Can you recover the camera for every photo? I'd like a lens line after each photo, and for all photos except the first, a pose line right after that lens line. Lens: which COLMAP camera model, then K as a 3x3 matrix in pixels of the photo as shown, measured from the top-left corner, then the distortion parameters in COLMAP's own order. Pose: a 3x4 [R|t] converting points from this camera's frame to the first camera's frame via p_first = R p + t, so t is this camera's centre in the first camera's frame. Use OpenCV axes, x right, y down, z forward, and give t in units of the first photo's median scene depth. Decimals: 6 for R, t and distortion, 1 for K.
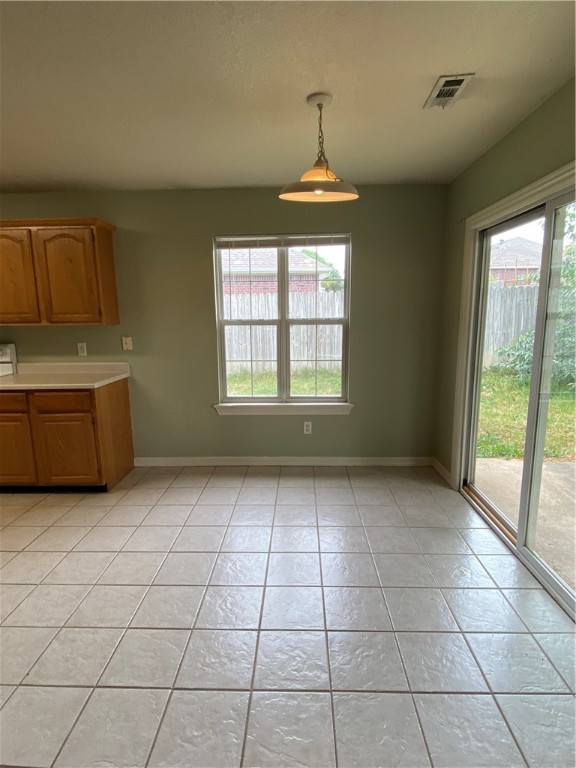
lens RADIAL K [[412.7, 0, 288.0], [0, 412.7, 384.0], [0, 0, 1]] dist [0.001704, -0.000573]
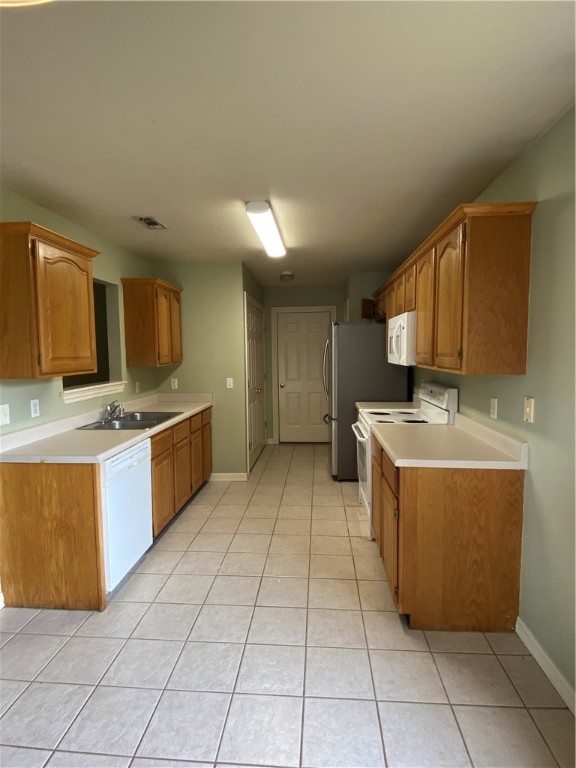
lens RADIAL K [[412.7, 0, 288.0], [0, 412.7, 384.0], [0, 0, 1]] dist [0.001704, -0.000573]
pose [[-0.051481, 0.091015, -0.994518, 0.197865], [-0.152371, 0.983464, 0.097891, -0.161685], [0.986982, 0.156575, -0.036762, 0.823317]]
